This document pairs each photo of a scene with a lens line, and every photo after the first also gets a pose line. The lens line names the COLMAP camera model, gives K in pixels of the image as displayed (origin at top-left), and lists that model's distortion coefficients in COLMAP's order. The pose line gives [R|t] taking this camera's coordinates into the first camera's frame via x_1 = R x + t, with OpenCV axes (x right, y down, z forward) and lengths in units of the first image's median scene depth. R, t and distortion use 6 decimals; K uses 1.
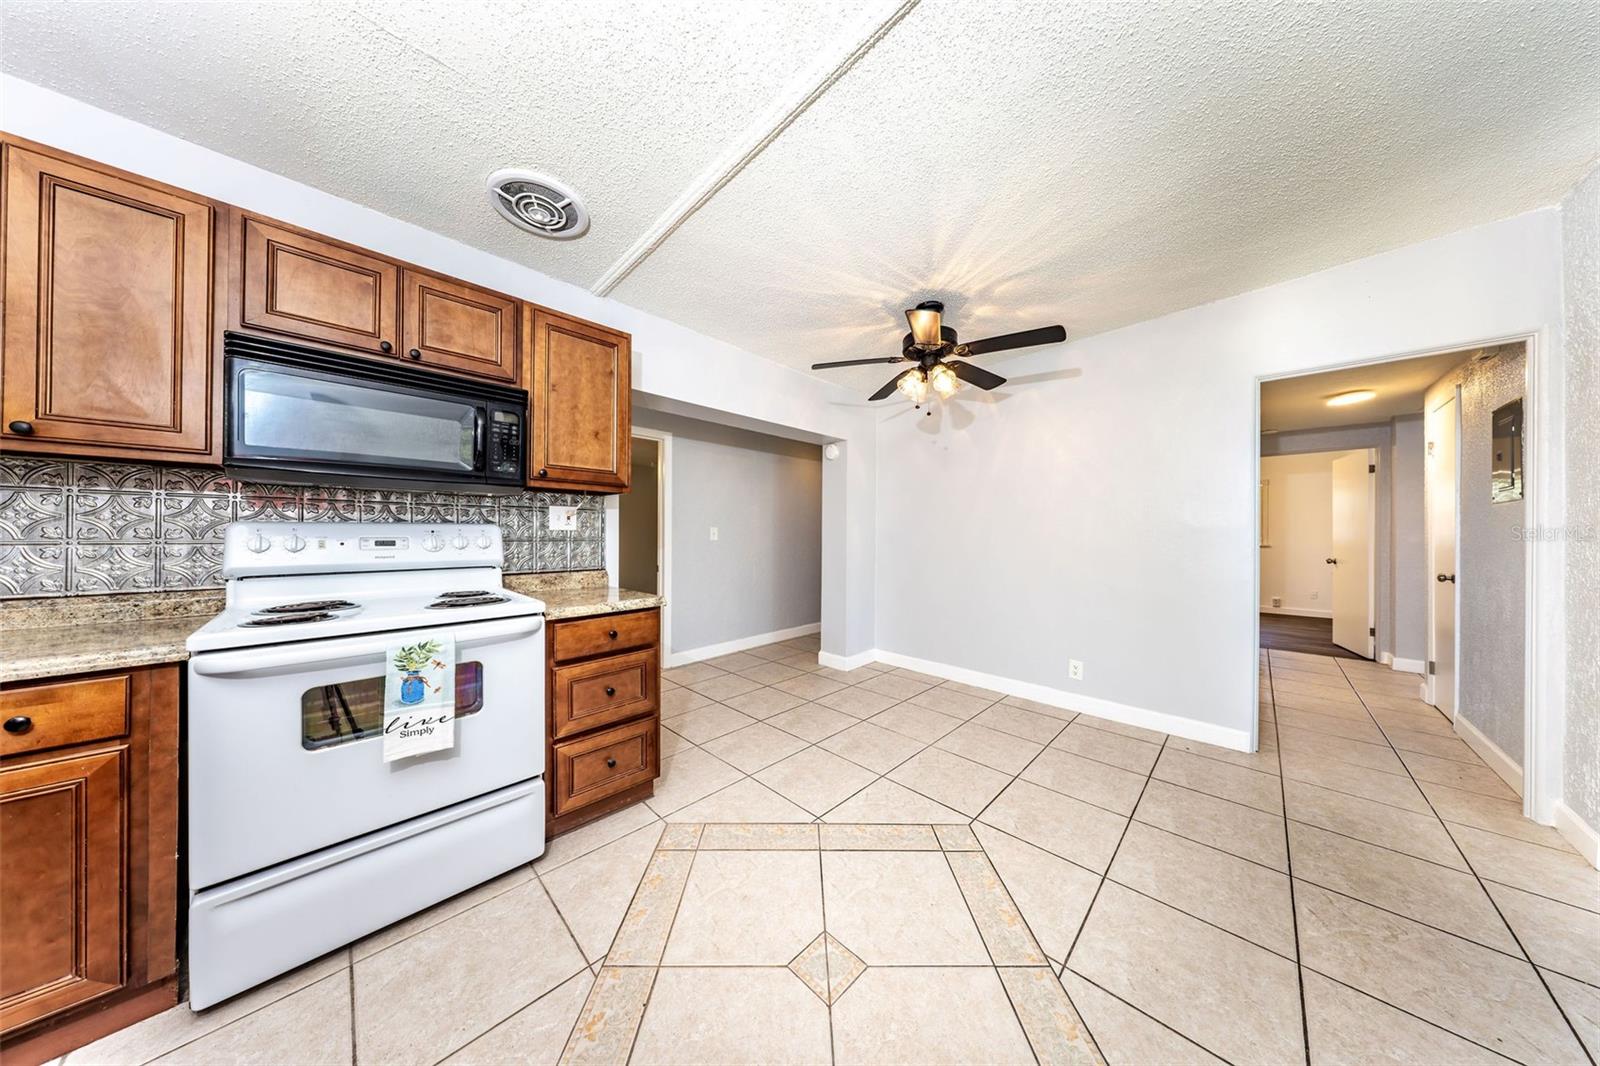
lens RADIAL K [[461.7, 0, 804.4], [0, 461.7, 533.0], [0, 0, 1]] dist [-0.000084, -0.000115]
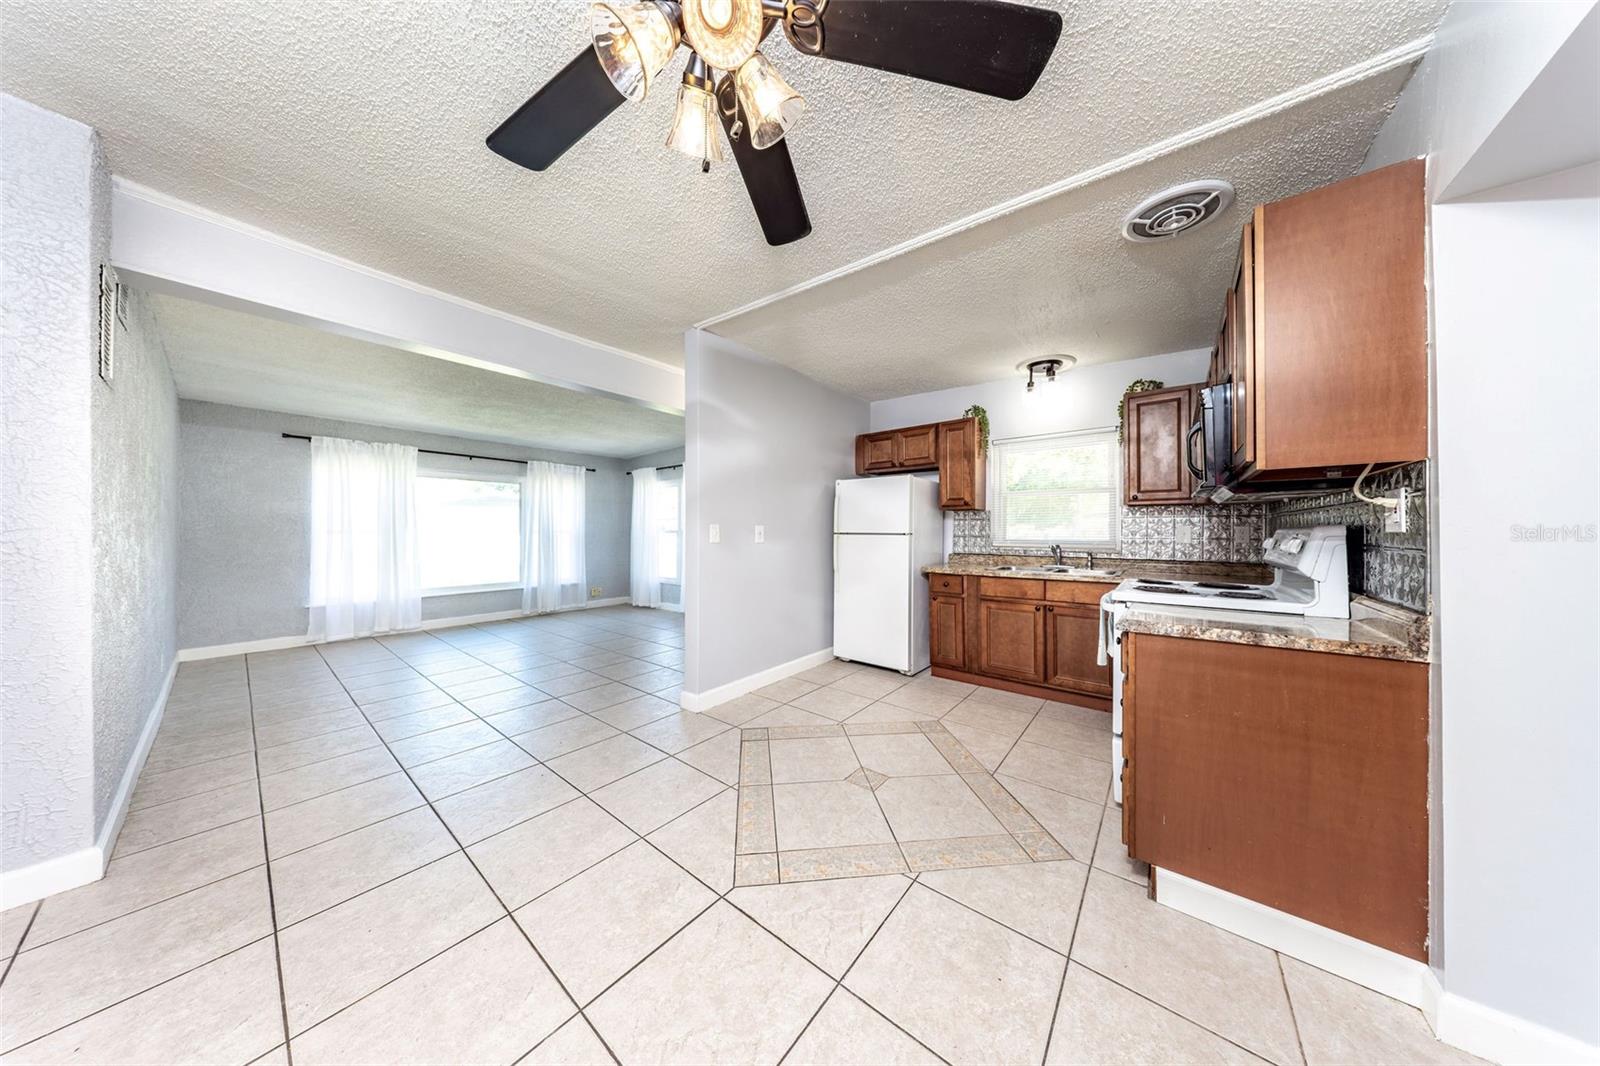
lens RADIAL K [[461.7, 0, 804.4], [0, 461.7, 533.0], [0, 0, 1]] dist [-0.000084, -0.000115]
pose [[-0.994413, -0.007364, -0.105306, 0.349808], [-0.007792, 0.999963, 0.003657, -0.002868], [0.105275, 0.004457, -0.994433, 1.983305]]
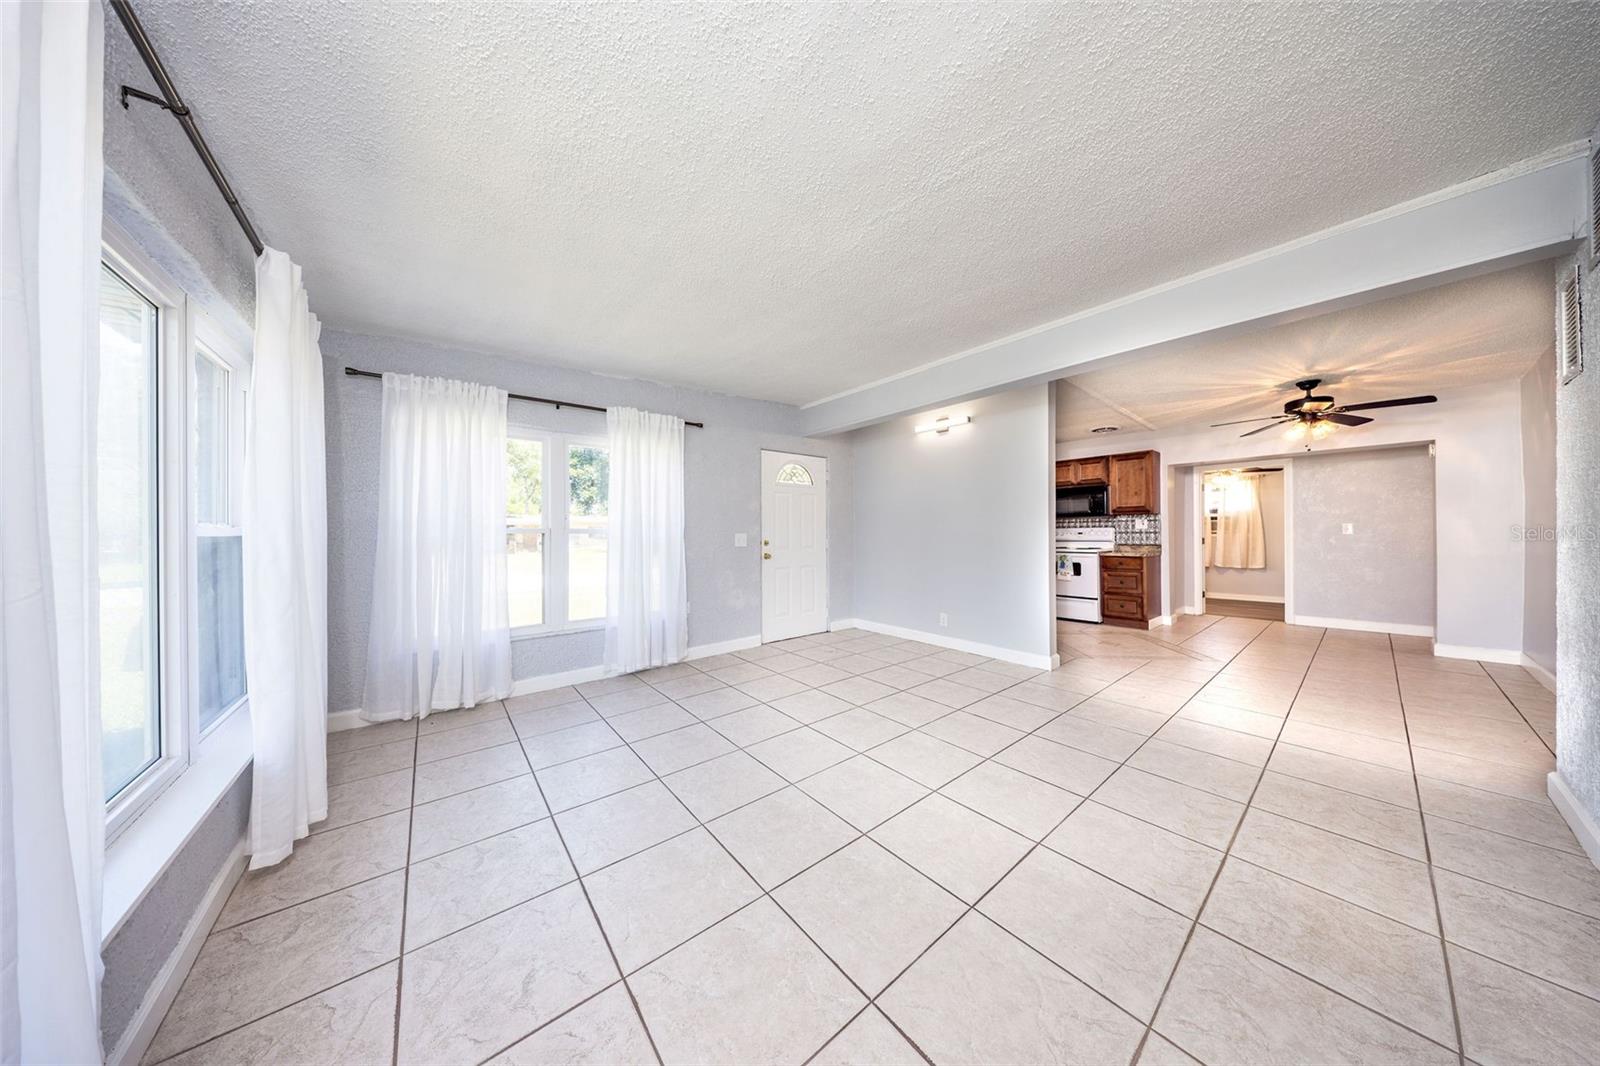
lens RADIAL K [[461.7, 0, 804.4], [0, 461.7, 533.0], [0, 0, 1]] dist [-0.000084, -0.000115]
pose [[-0.108119, -0.005759, -0.994121, 2.946937], [0.006657, 0.999957, -0.006517, 0.028710], [0.994116, -0.007322, -0.108075, -0.763288]]
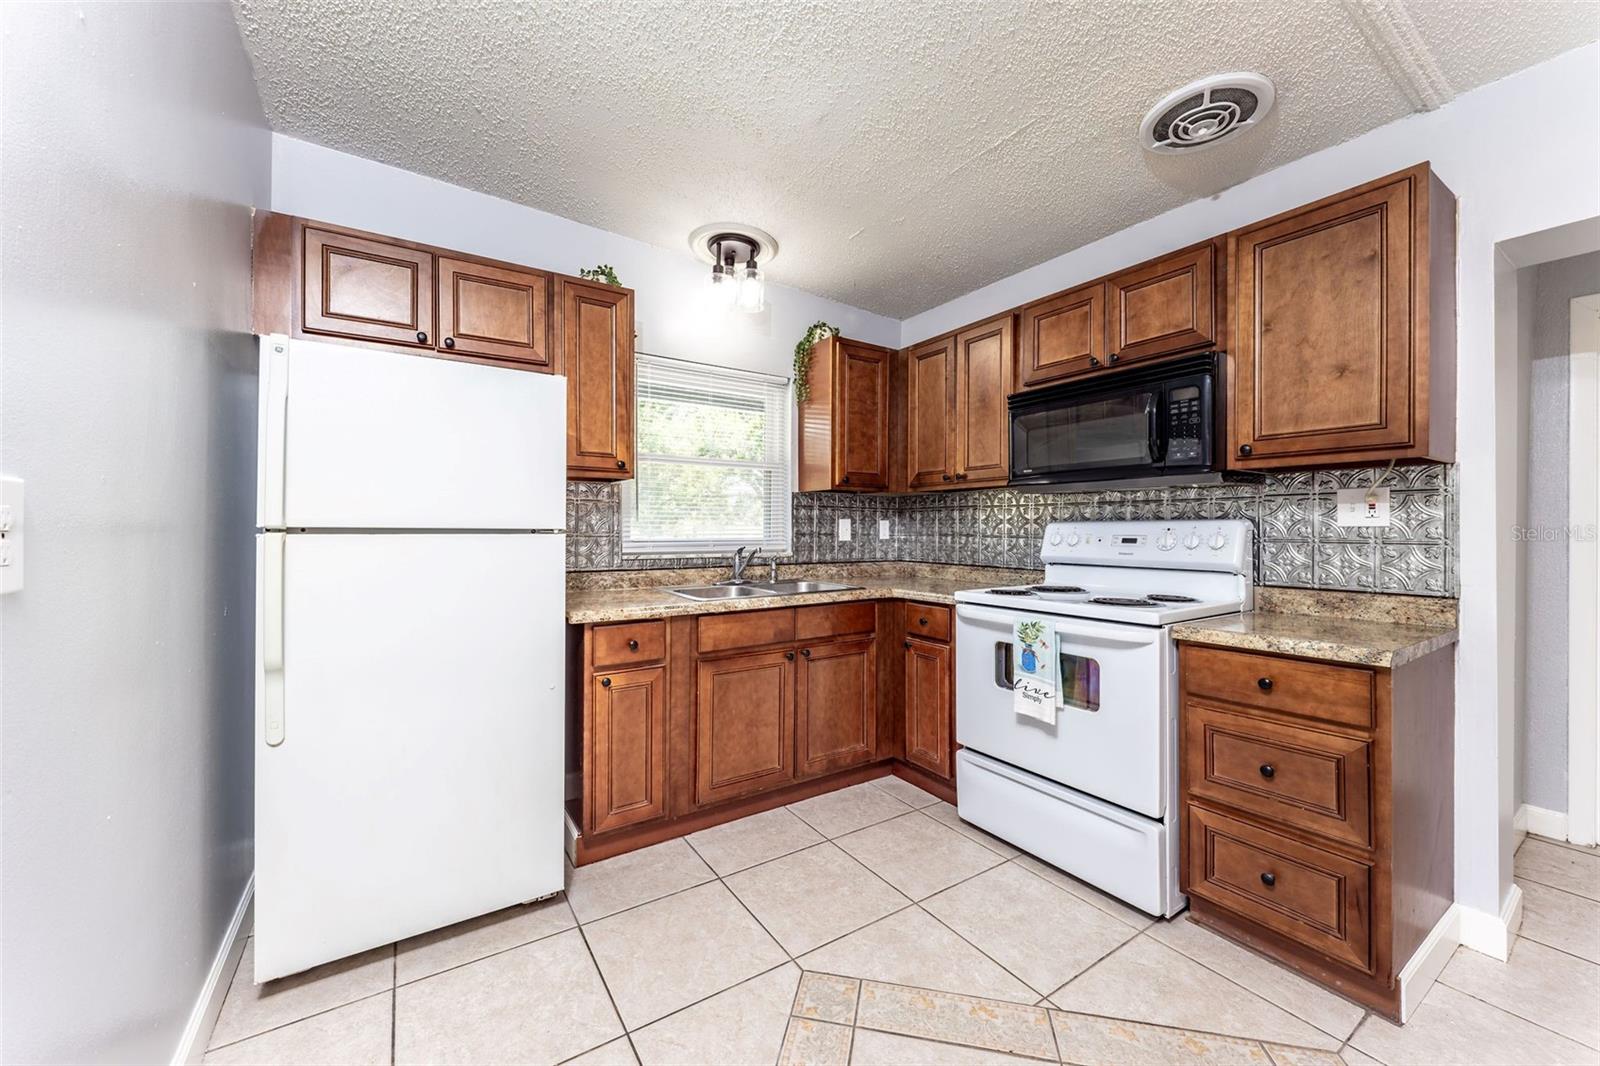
lens RADIAL K [[603.9, 0, 797.8], [0, 603.9, 528.0], [0, 0, 1]] dist [-0.000550, -0.000039]
pose [[-0.215465, -0.009330, -0.976467, 0.600356], [-0.004774, 0.999952, -0.008501, 0.009066], [0.976500, 0.002830, -0.215499, 0.562832]]
